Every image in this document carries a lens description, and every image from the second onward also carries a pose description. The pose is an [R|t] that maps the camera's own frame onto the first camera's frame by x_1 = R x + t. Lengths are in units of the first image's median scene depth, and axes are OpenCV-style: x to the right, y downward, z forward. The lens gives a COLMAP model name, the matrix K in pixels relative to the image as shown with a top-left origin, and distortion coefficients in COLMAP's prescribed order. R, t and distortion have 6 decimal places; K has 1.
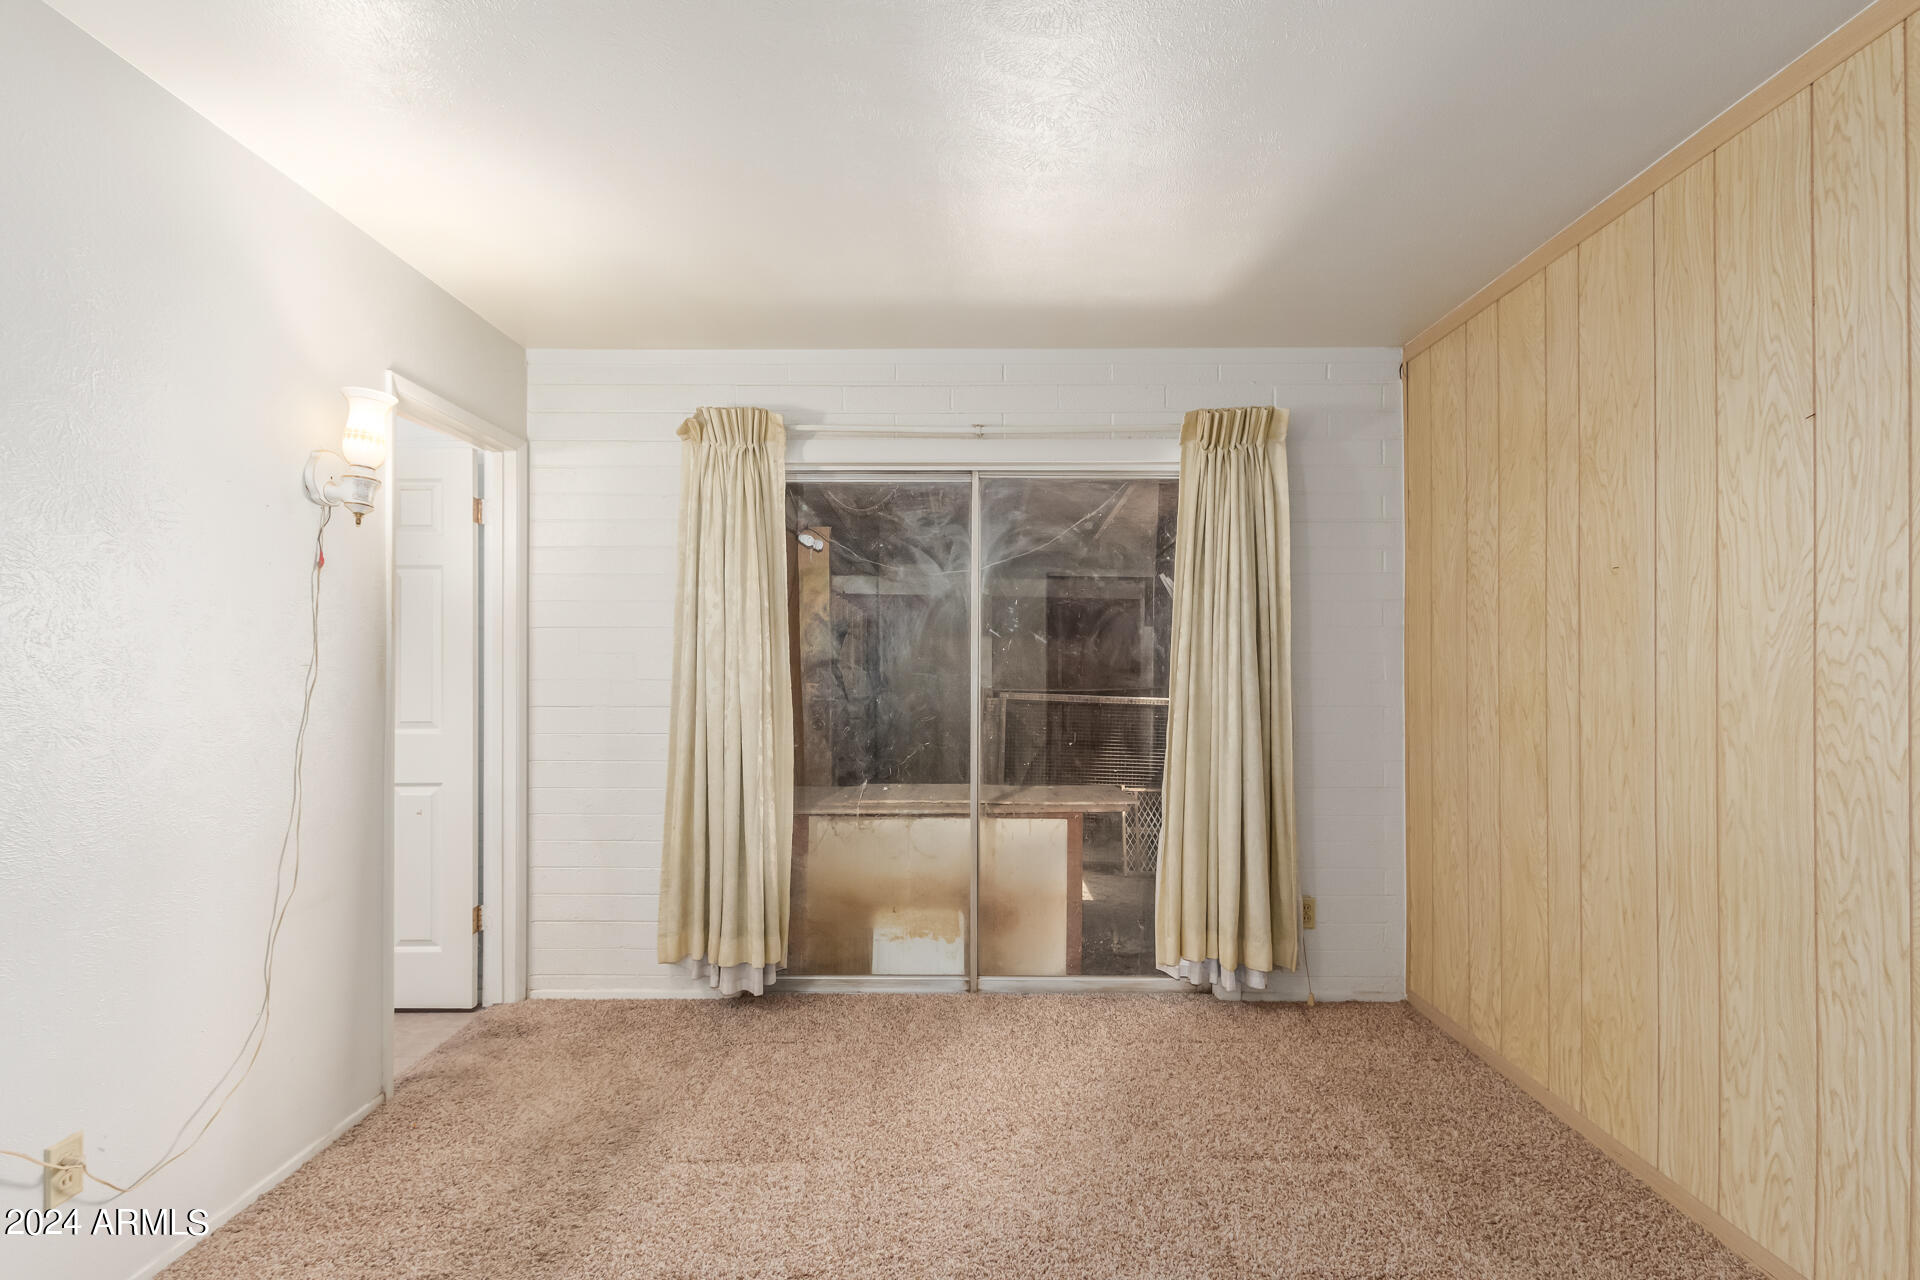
lens RADIAL K [[897.2, 0, 963.7], [0, 897.2, 659.5], [0, 0, 1]] dist [0.002423, -0.001544]
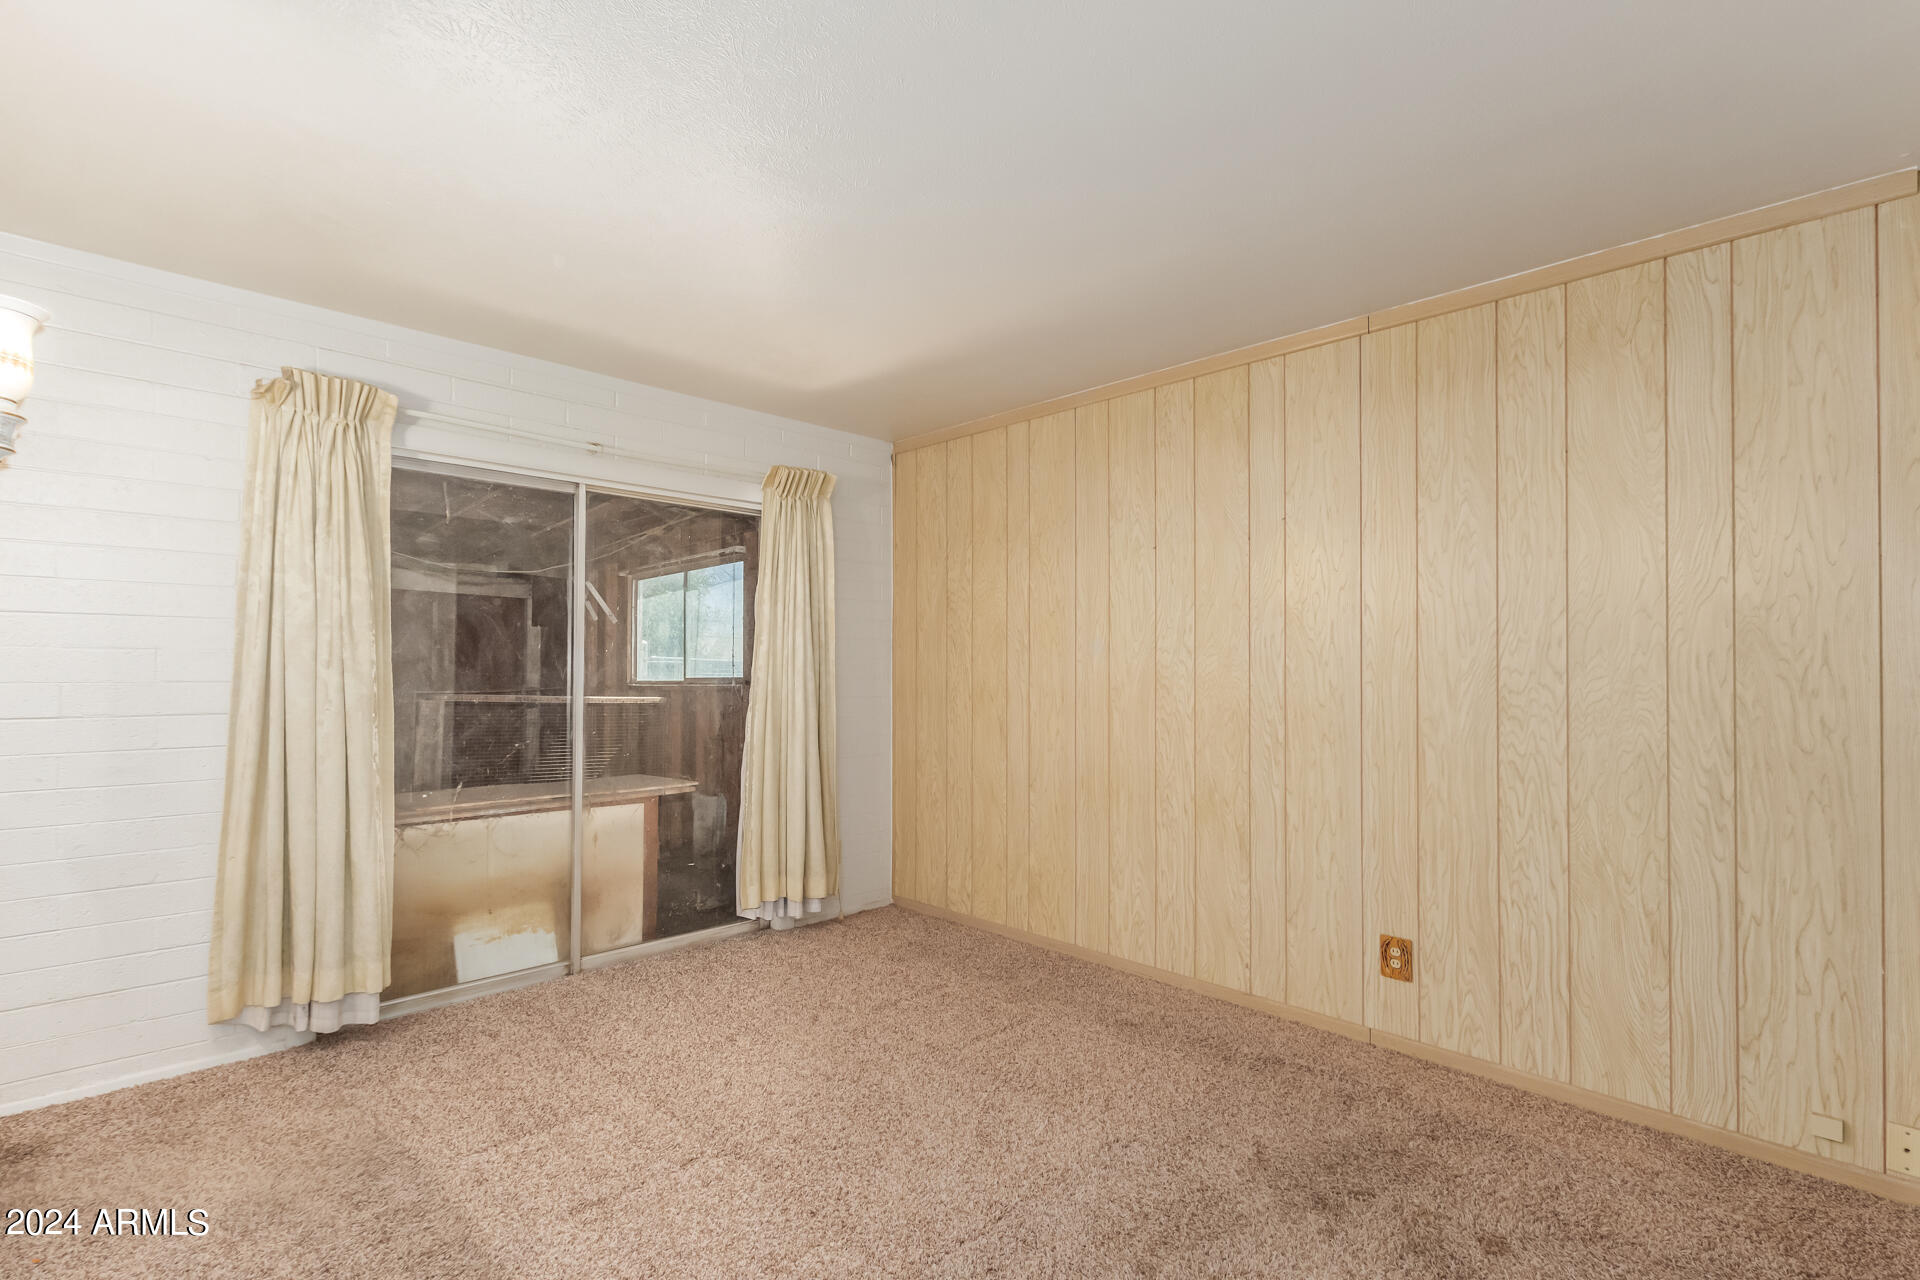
lens RADIAL K [[879.5, 0, 968.3], [0, 879.5, 652.7], [0, 0, 1]] dist [0.001536, -0.001144]
pose [[0.703522, 0.015692, 0.710500, -0.433235], [-0.009175, 0.999873, -0.012998, 0.000695], [-0.710614, 0.002626, 0.703577, -0.066595]]
